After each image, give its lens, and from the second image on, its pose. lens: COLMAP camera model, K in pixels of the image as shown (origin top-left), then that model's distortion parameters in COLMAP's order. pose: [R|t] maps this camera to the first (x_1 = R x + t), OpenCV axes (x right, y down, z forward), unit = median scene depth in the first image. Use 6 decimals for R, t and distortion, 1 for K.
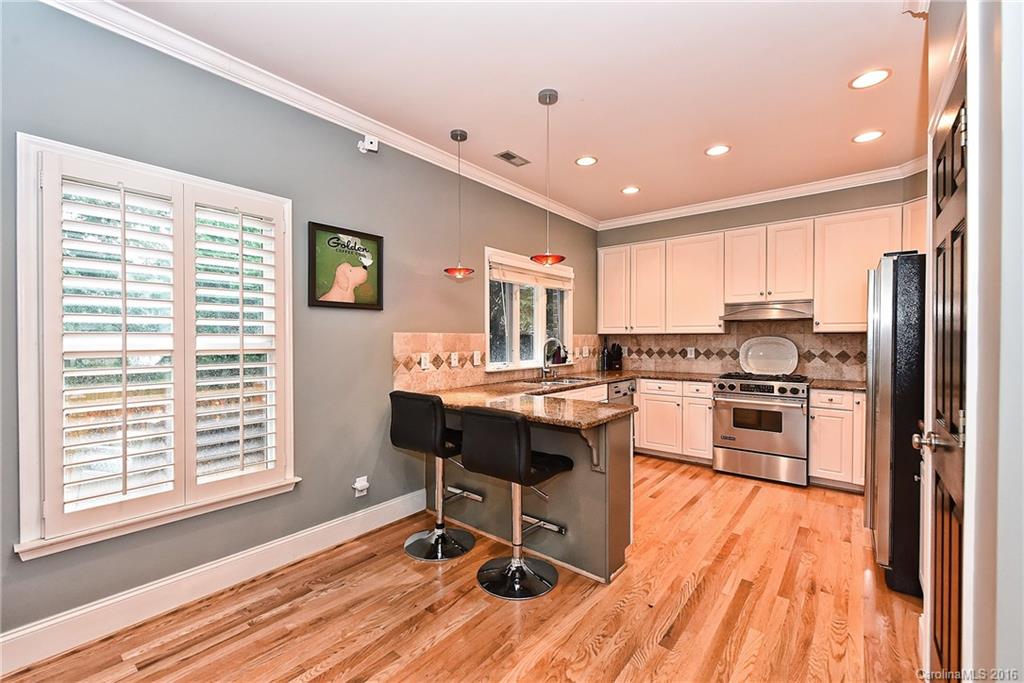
lens RADIAL K [[427.0, 0, 515.6], [0, 427.0, 341.5], [0, 0, 1]] dist [0.003654, 0.000025]
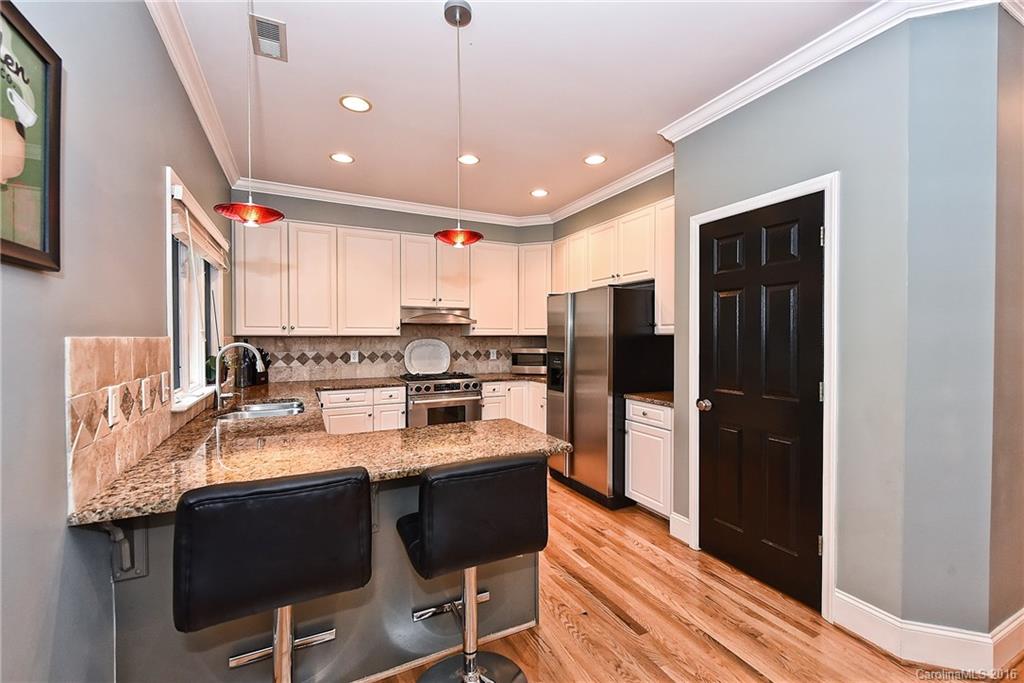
lens RADIAL K [[427.0, 0, 515.6], [0, 427.0, 341.5], [0, 0, 1]] dist [0.003654, 0.000025]
pose [[0.415282, -0.010166, 0.909636, -0.319859], [0.007713, 0.999941, 0.007654, -0.012118], [-0.909660, 0.003837, 0.415336, 0.357689]]
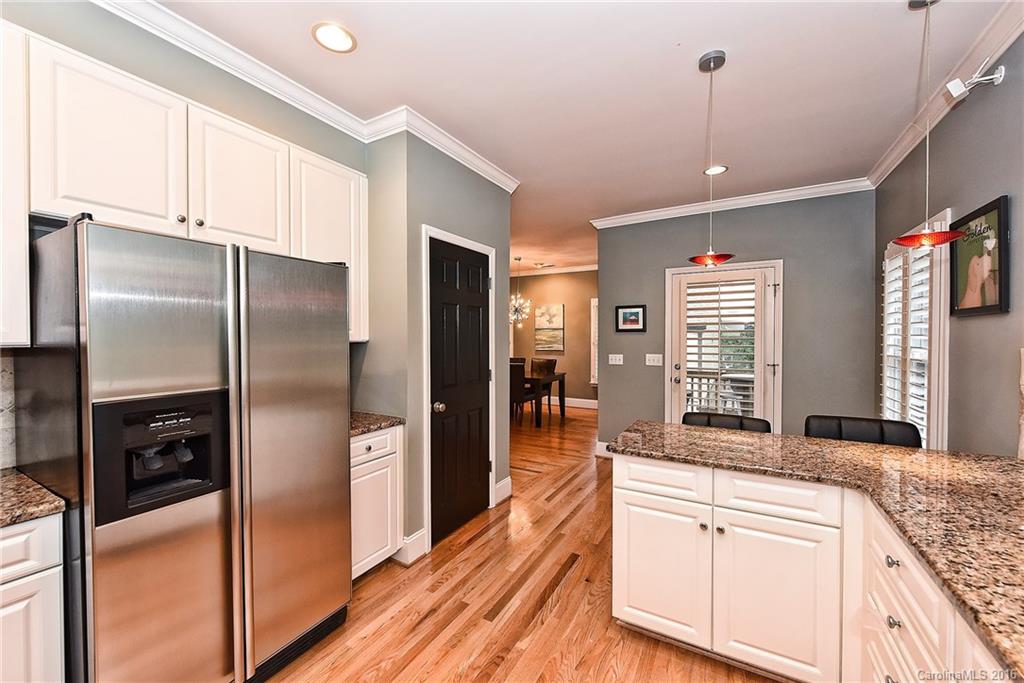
lens RADIAL K [[405.9, 0, 512.0], [0, 405.9, 341.5], [0, 0, 1]] dist [-0.000510, -0.000457]
pose [[-0.986811, 0.002199, -0.161859, 0.341367], [-0.000865, 0.999822, 0.018855, -0.028236], [0.161871, 0.018747, -0.986634, 1.005554]]
